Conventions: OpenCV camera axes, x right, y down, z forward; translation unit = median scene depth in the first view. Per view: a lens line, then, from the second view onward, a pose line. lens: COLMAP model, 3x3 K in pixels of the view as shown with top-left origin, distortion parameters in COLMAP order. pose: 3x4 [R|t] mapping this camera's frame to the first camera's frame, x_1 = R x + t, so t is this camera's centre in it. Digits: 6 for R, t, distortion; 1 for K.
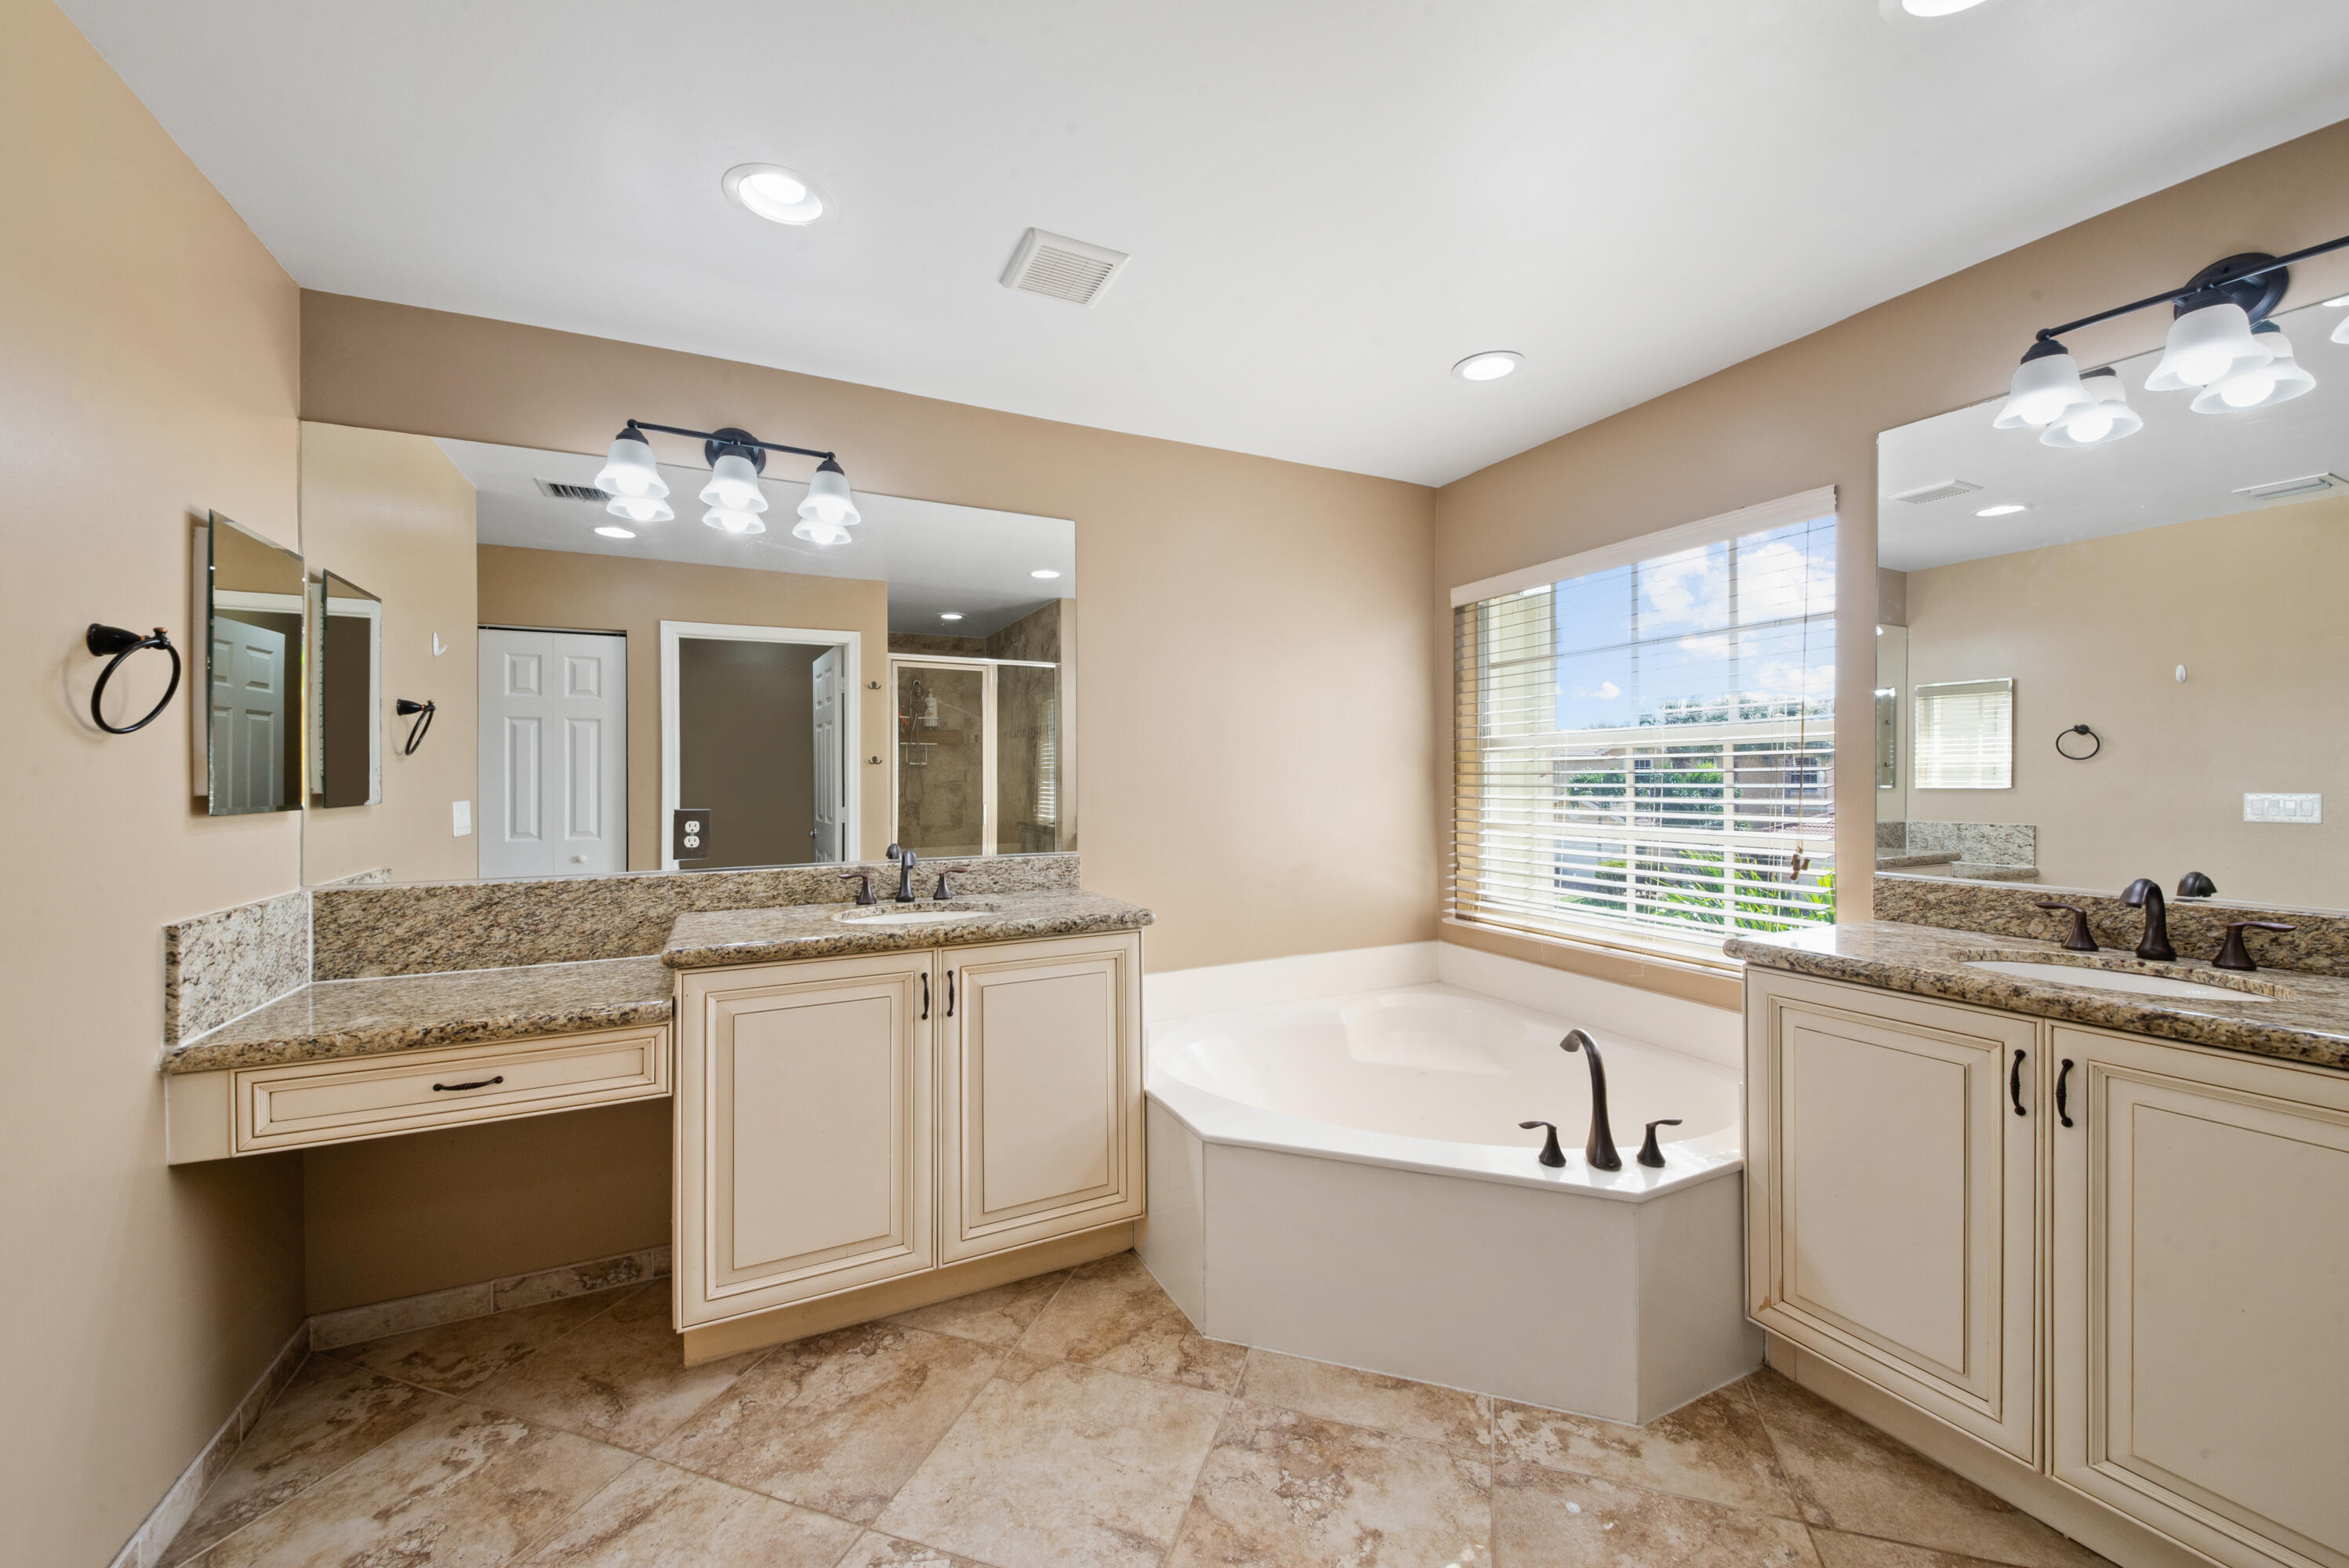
lens RADIAL K [[891.2, 0, 1174.4], [0, 891.2, 786.6], [0, 0, 1]] dist [0.062253, -0.027361]
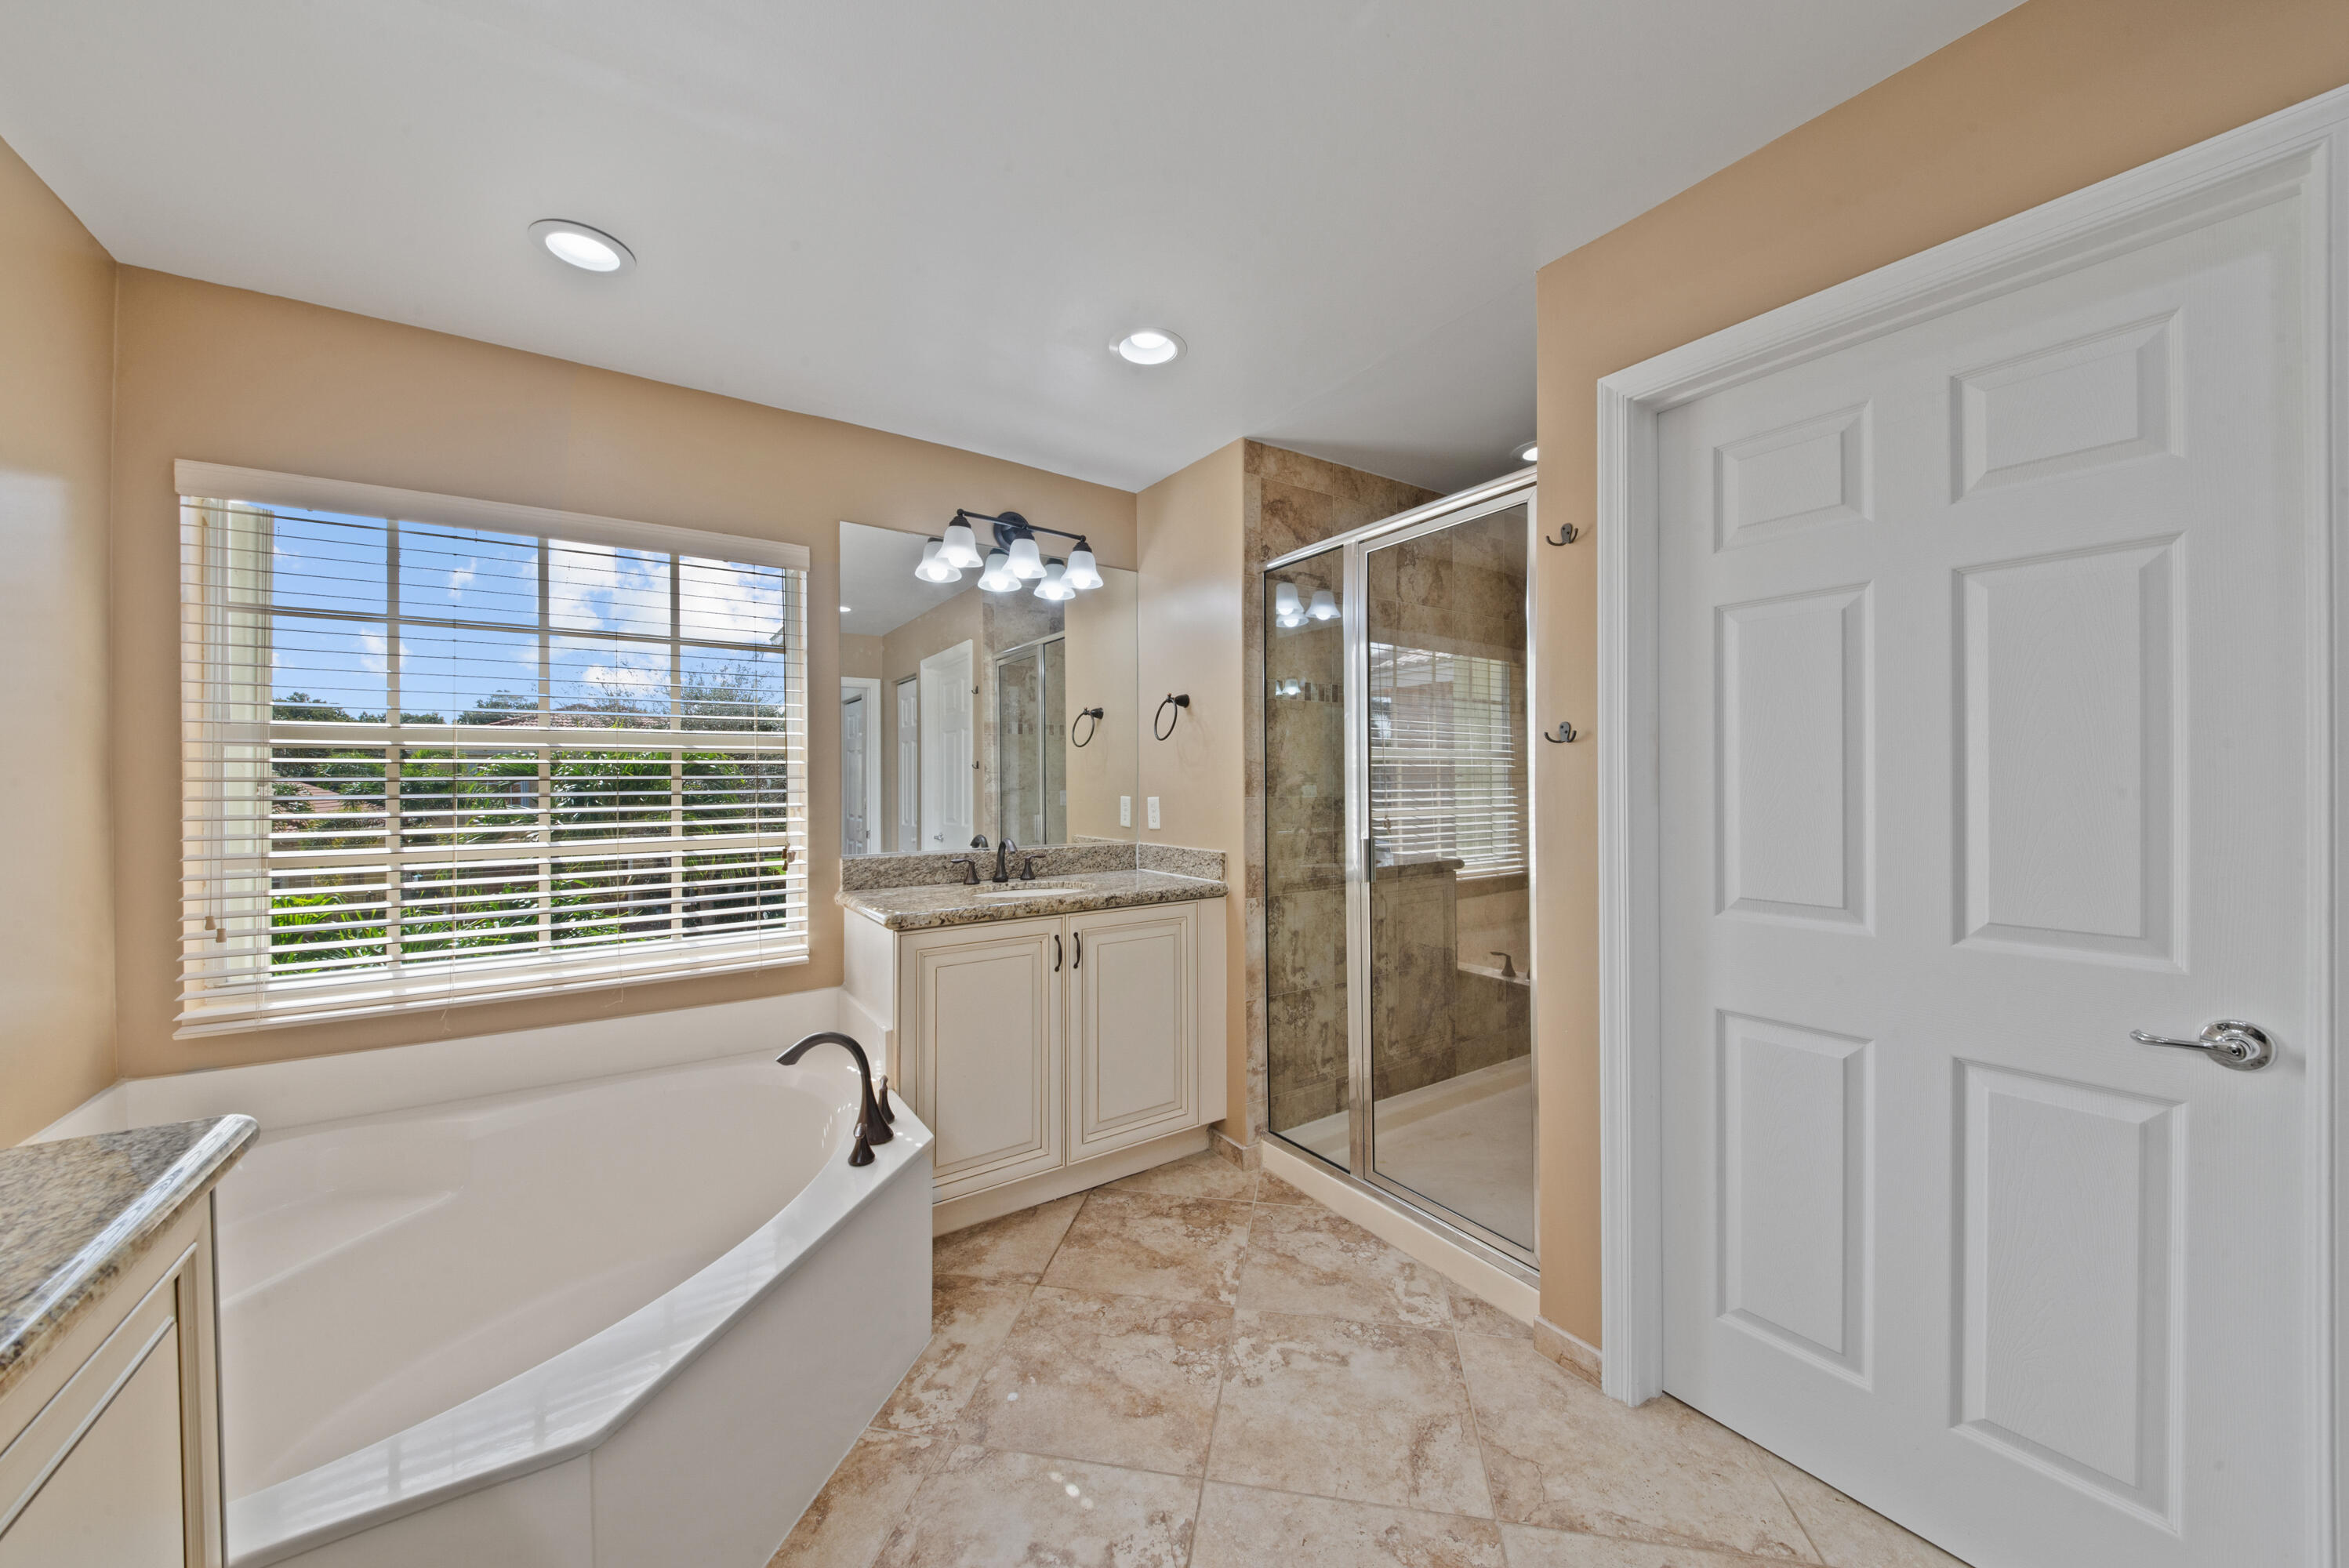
lens RADIAL K [[841.2, 0, 1174.5], [0, 841.2, 784.0], [0, 0, 1]] dist [-0.029176, 0.000014]
pose [[-0.134175, -0.009592, 0.990911, -0.579225], [0.014828, 0.999822, 0.011686, -0.019342], [-0.990847, 0.016262, -0.134009, 0.820643]]
